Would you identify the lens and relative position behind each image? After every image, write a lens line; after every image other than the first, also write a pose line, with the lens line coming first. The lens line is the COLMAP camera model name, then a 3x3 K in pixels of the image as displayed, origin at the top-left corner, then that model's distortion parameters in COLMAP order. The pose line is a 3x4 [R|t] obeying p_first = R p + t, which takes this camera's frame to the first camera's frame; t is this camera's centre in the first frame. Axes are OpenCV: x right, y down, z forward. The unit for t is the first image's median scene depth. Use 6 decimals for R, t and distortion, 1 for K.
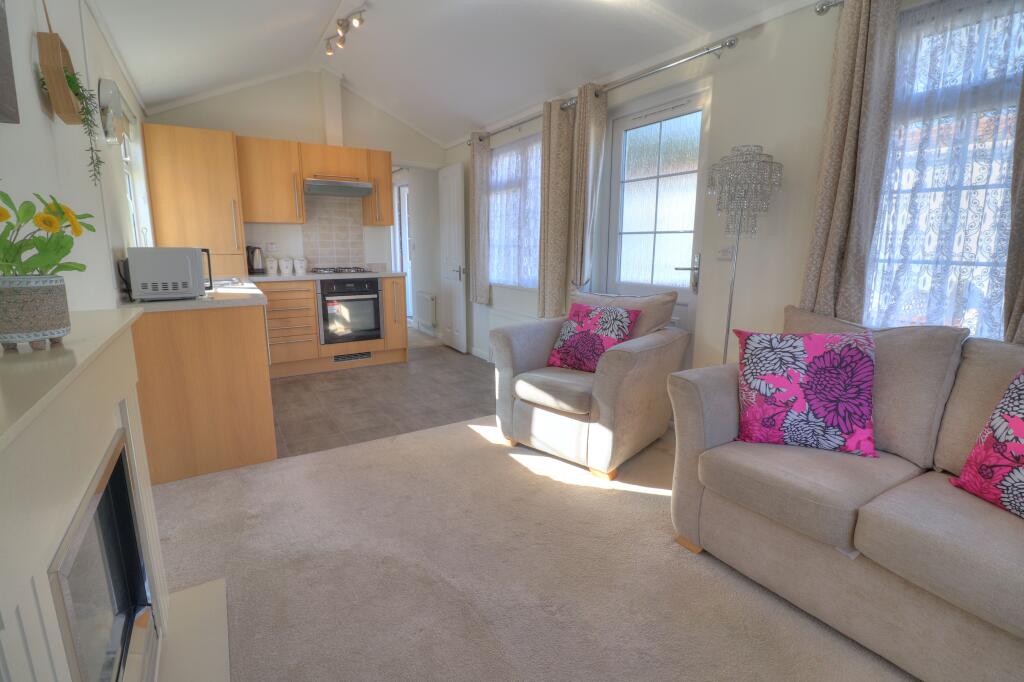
lens RADIAL K [[470.3, 0, 509.4], [0, 470.3, 329.4], [0, 0, 1]] dist [0.001411, -0.012984]
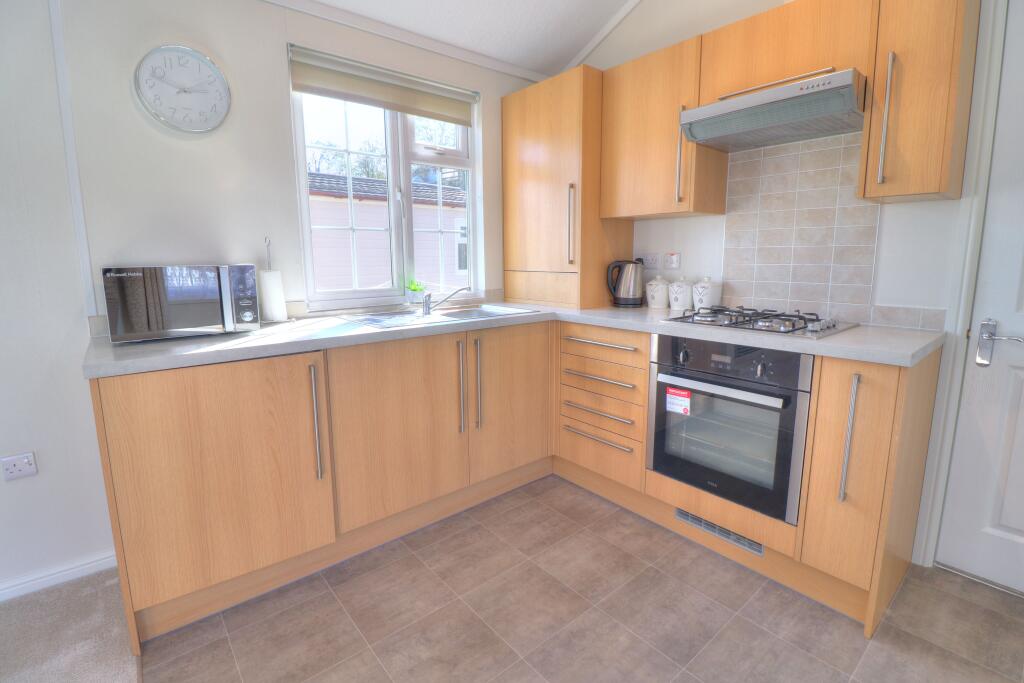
lens RADIAL K [[470.3, 0, 509.4], [0, 470.3, 329.9], [0, 0, 1]] dist [0.001411, -0.012984]
pose [[0.137682, 0.151626, -0.978802, 0.019902], [-0.166031, 0.977763, 0.128111, -0.136866], [0.976462, 0.144873, 0.159795, 0.749374]]
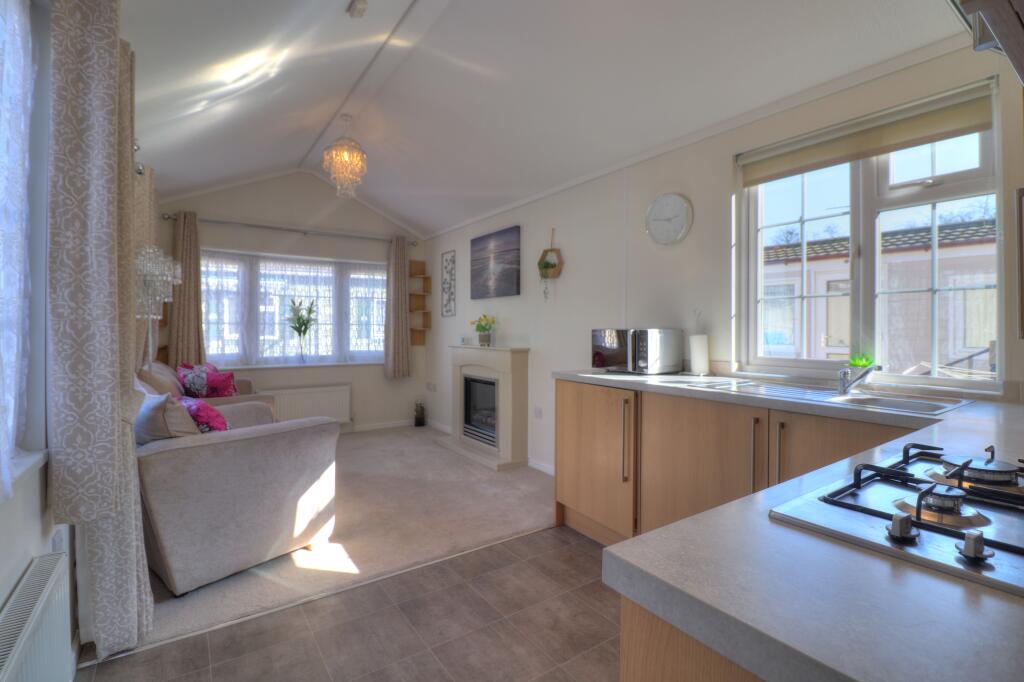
lens RADIAL K [[470.3, 0, 509.4], [0, 470.3, 329.4], [0, 0, 1]] dist [0.001411, -0.012984]
pose [[-0.998465, -0.004748, -0.055182, -0.312418], [-0.014687, 0.983350, 0.181125, -0.238266], [0.053403, 0.181657, -0.981911, 1.336460]]
